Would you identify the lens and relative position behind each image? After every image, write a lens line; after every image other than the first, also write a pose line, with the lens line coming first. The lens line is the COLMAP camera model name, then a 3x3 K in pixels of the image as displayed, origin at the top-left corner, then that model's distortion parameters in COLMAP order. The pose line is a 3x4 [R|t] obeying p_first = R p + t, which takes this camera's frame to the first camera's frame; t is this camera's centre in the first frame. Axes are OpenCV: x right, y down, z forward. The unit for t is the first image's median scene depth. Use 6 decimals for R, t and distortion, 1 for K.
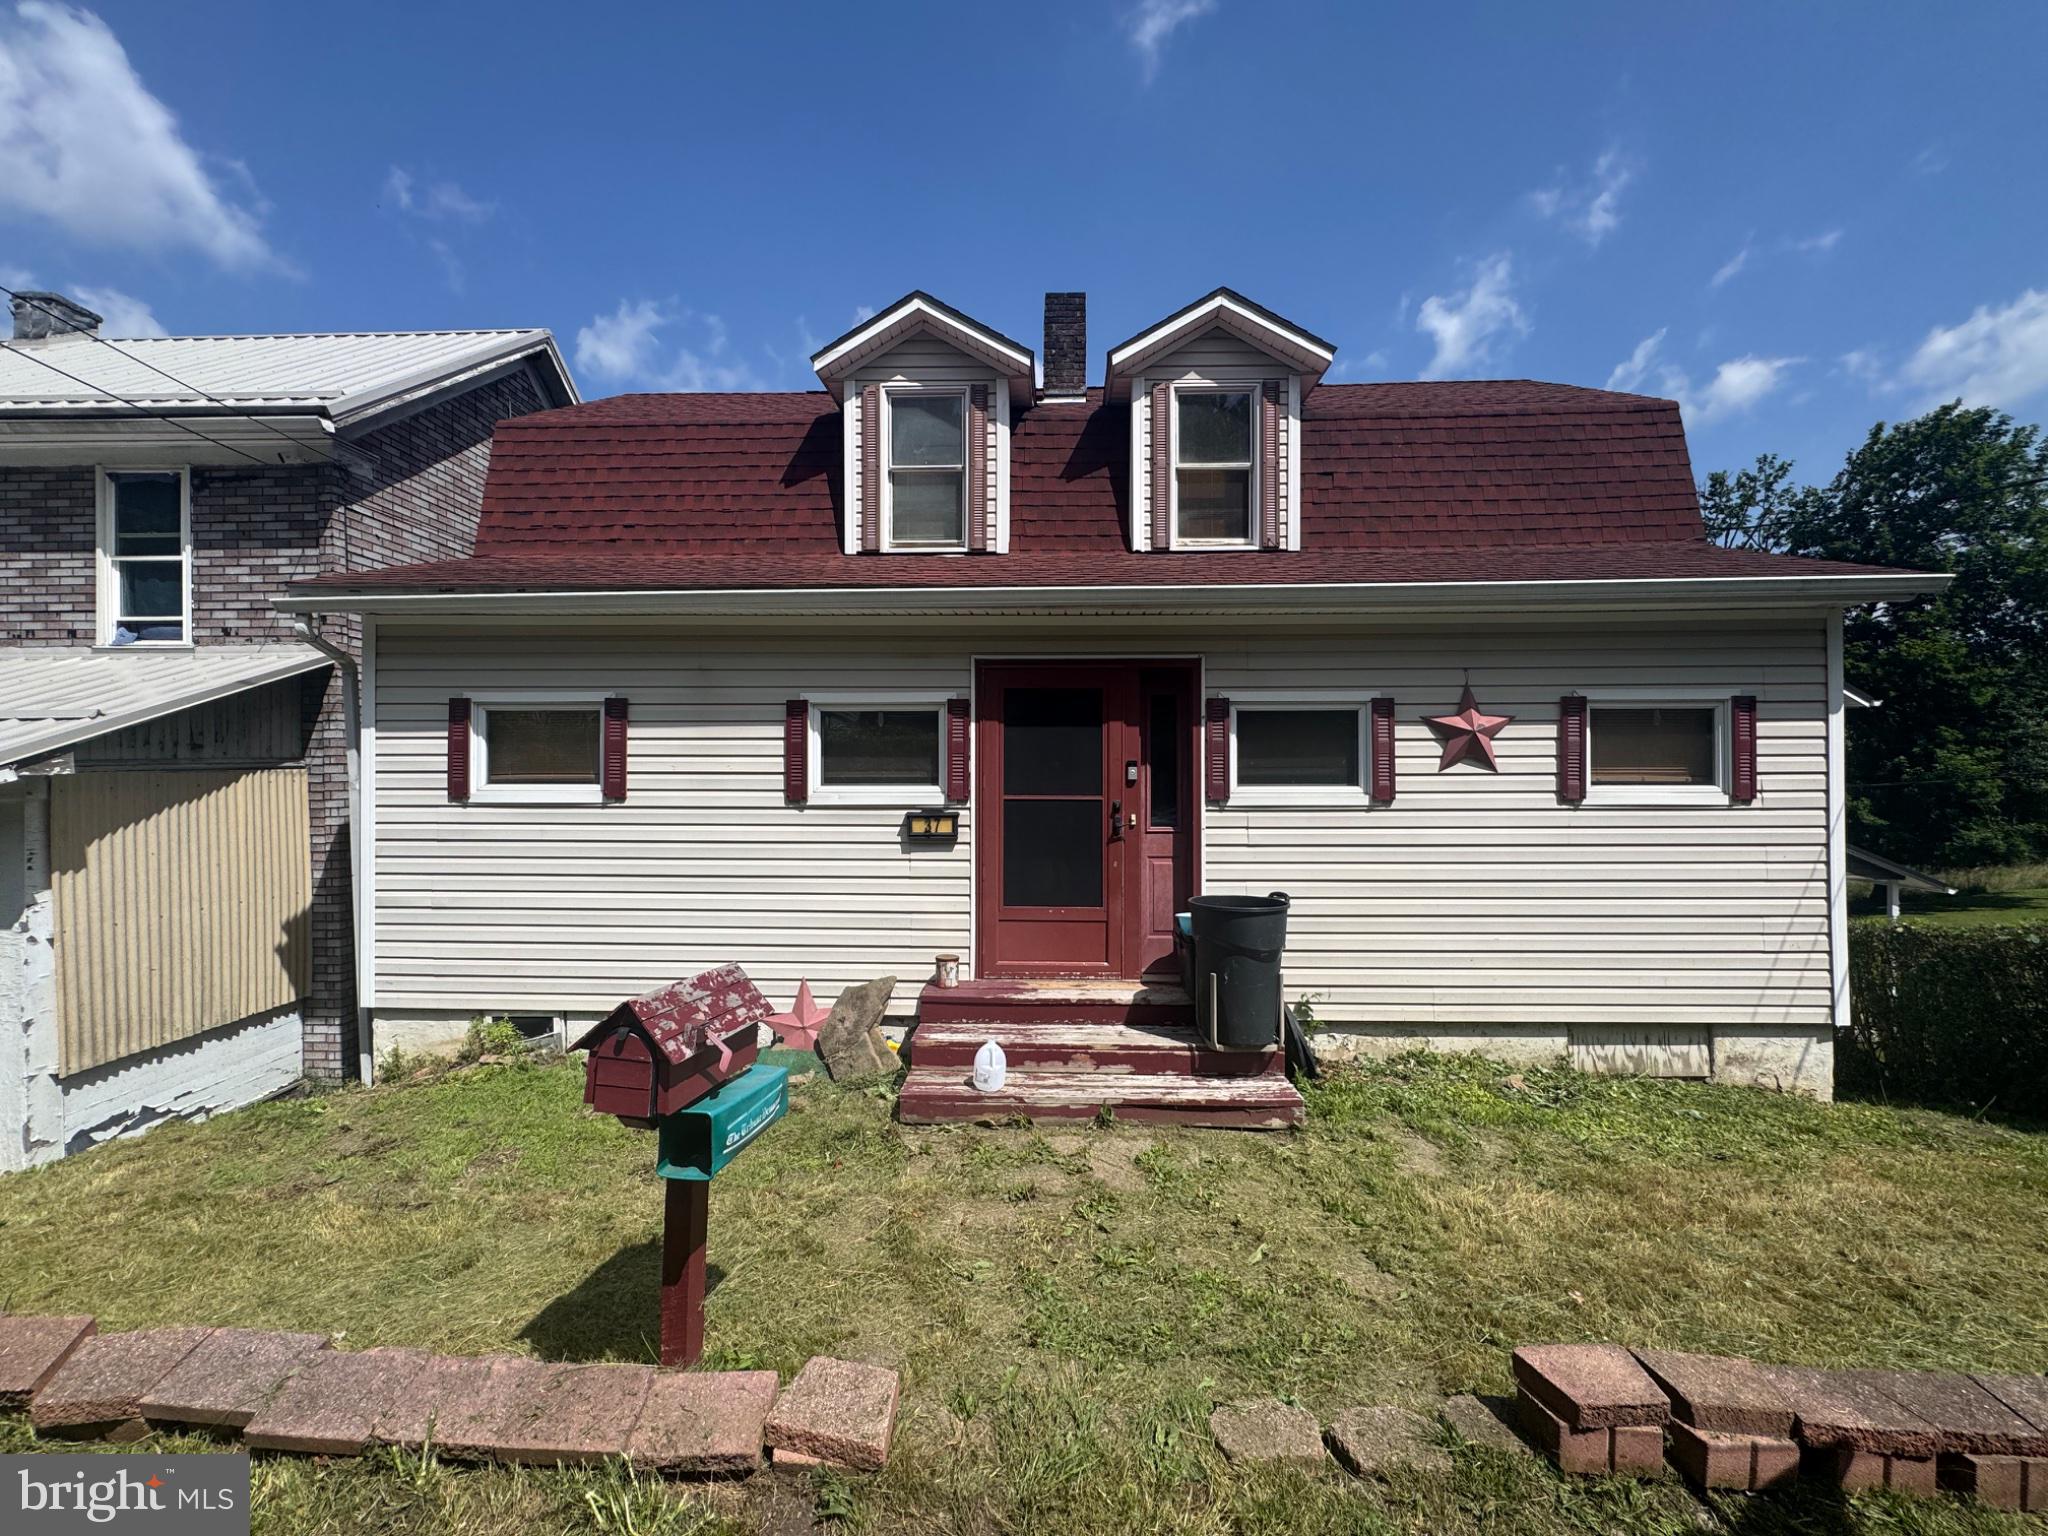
lens RADIAL K [[827.5, 0, 1021.4], [0, 827.5, 776.2], [0, 0, 1]] dist [-0.001046, -0.000152]
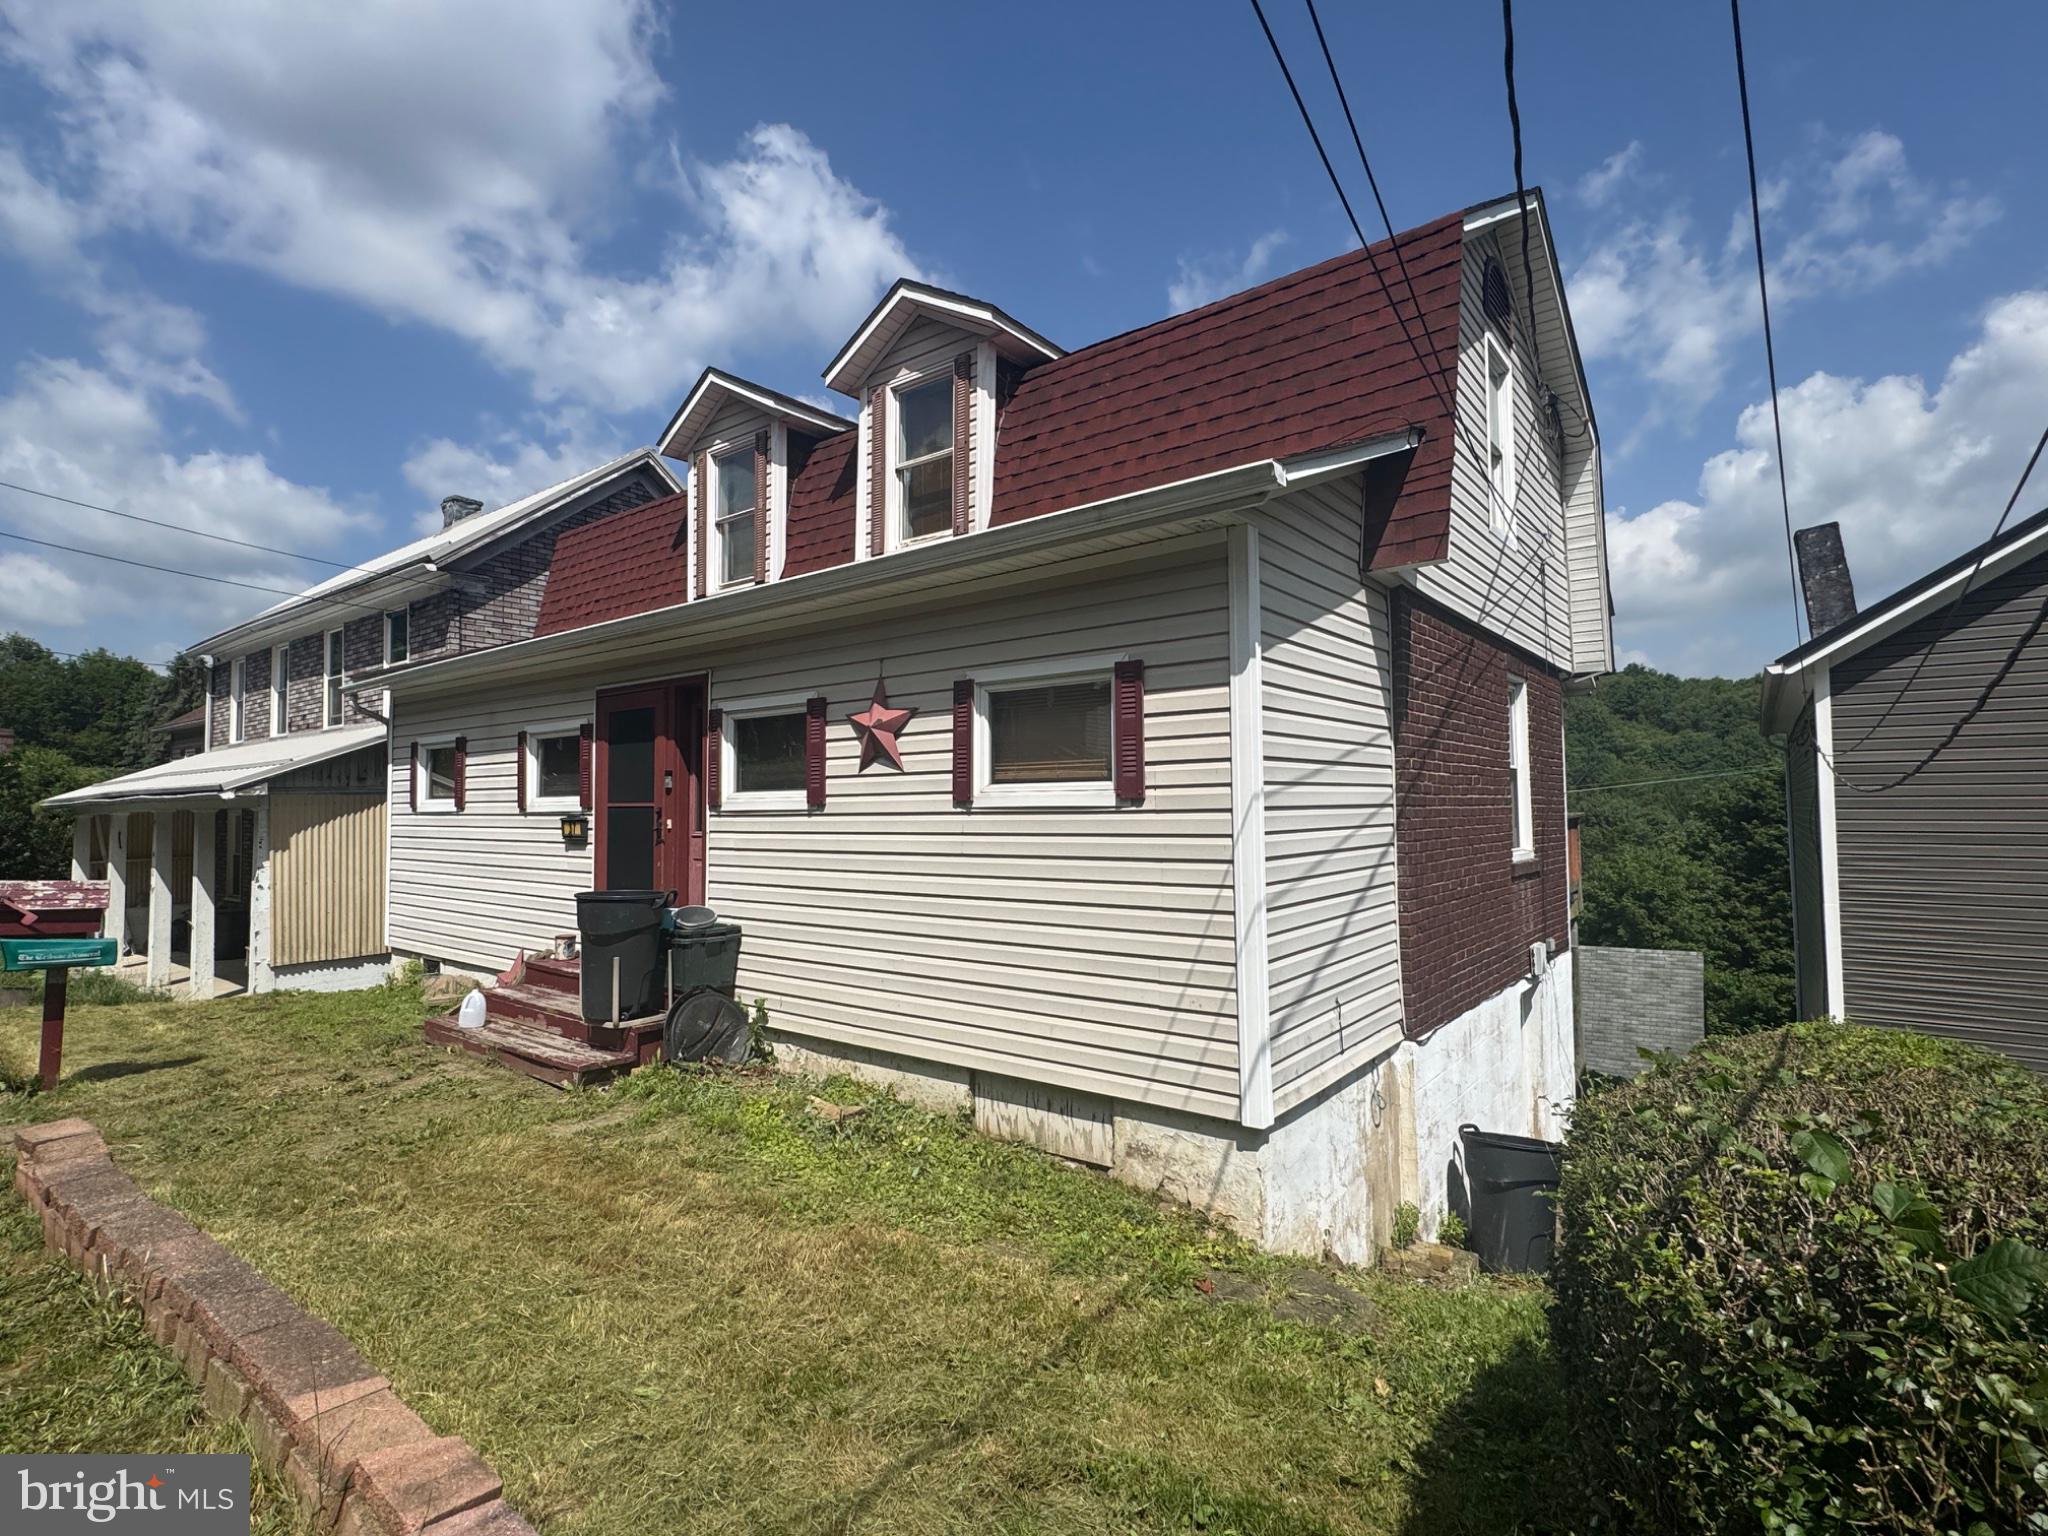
lens RADIAL K [[999.2, 0, 1016.2], [0, 999.2, 773.9], [0, 0, 1]] dist [0.001461, 0.000152]
pose [[0.801792, -0.026890, -0.596998, 1.310253], [0.004445, 0.999228, -0.039037, 0.039891], [0.597587, 0.028645, 0.801292, 0.208008]]
